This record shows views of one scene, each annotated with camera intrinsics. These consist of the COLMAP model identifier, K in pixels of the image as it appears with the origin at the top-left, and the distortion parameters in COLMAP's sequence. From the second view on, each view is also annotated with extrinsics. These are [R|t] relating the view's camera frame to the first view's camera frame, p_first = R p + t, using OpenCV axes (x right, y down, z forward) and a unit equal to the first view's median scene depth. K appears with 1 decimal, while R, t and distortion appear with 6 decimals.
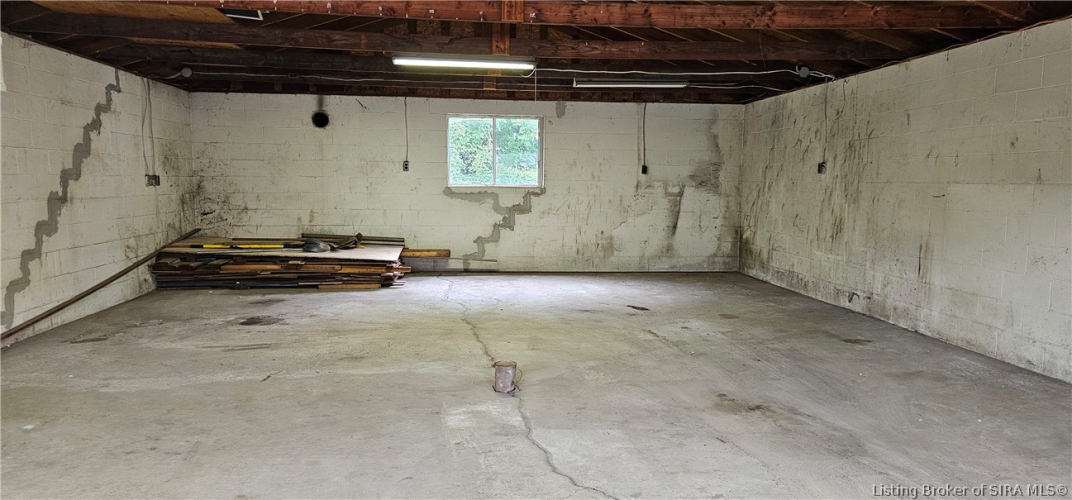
lens RADIAL K [[715.7, 0, 531.3], [0, 715.7, 232.0], [0, 0, 1]] dist [0.052566, 0.000261]
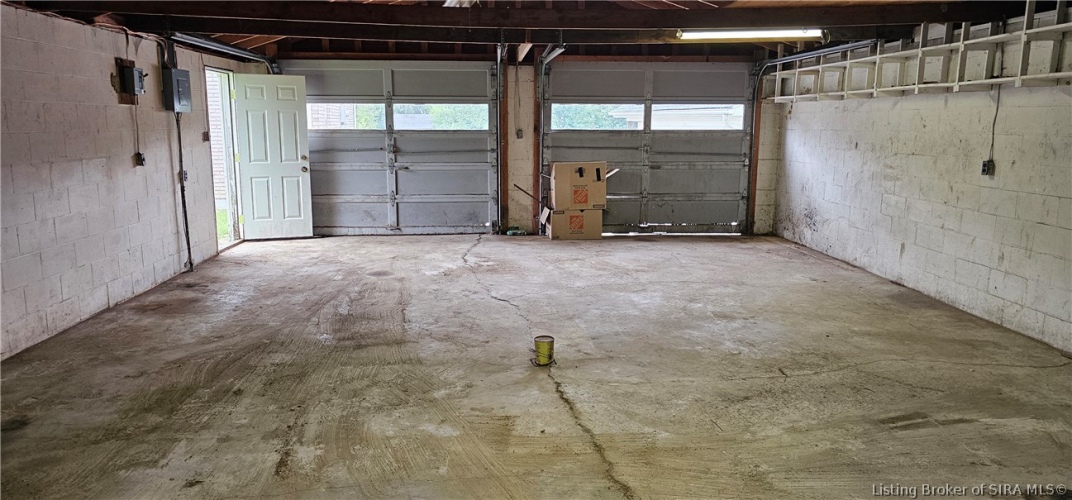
lens RADIAL K [[721.1, 0, 536.0], [0, 721.1, 250.0], [0, 0, 1]] dist [0.086189, -0.117436]
pose [[-0.999502, -0.016467, 0.026901, -0.036906], [-0.009388, 0.969559, 0.244680, -0.155245], [-0.030111, 0.244305, -0.969231, 1.476269]]
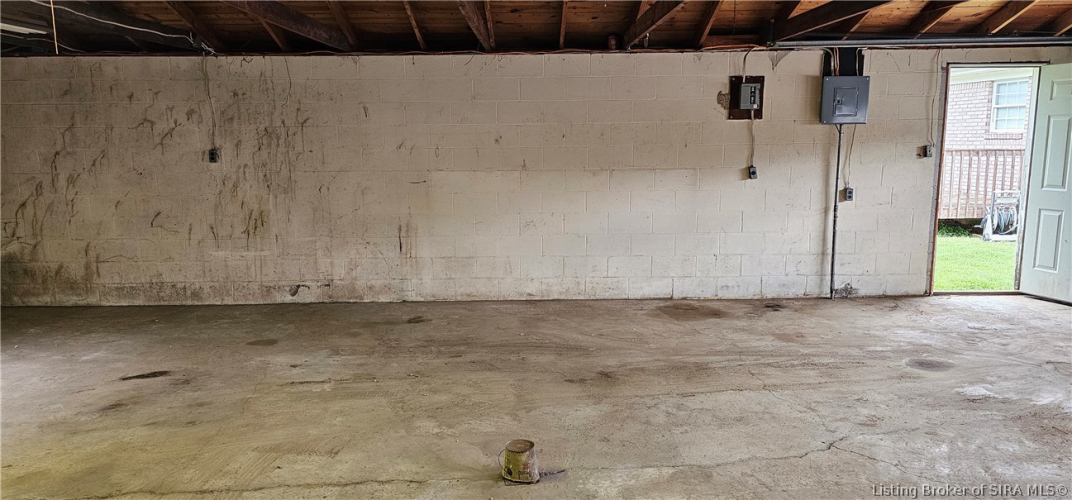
lens RADIAL K [[721.1, 0, 536.0], [0, 721.1, 250.0], [0, 0, 1]] dist [0.086189, -0.117436]
pose [[0.099535, -0.158826, 0.982277, -0.544512], [0.084262, 0.984978, 0.150725, -0.094629], [-0.991460, 0.067766, 0.111422, 0.645014]]
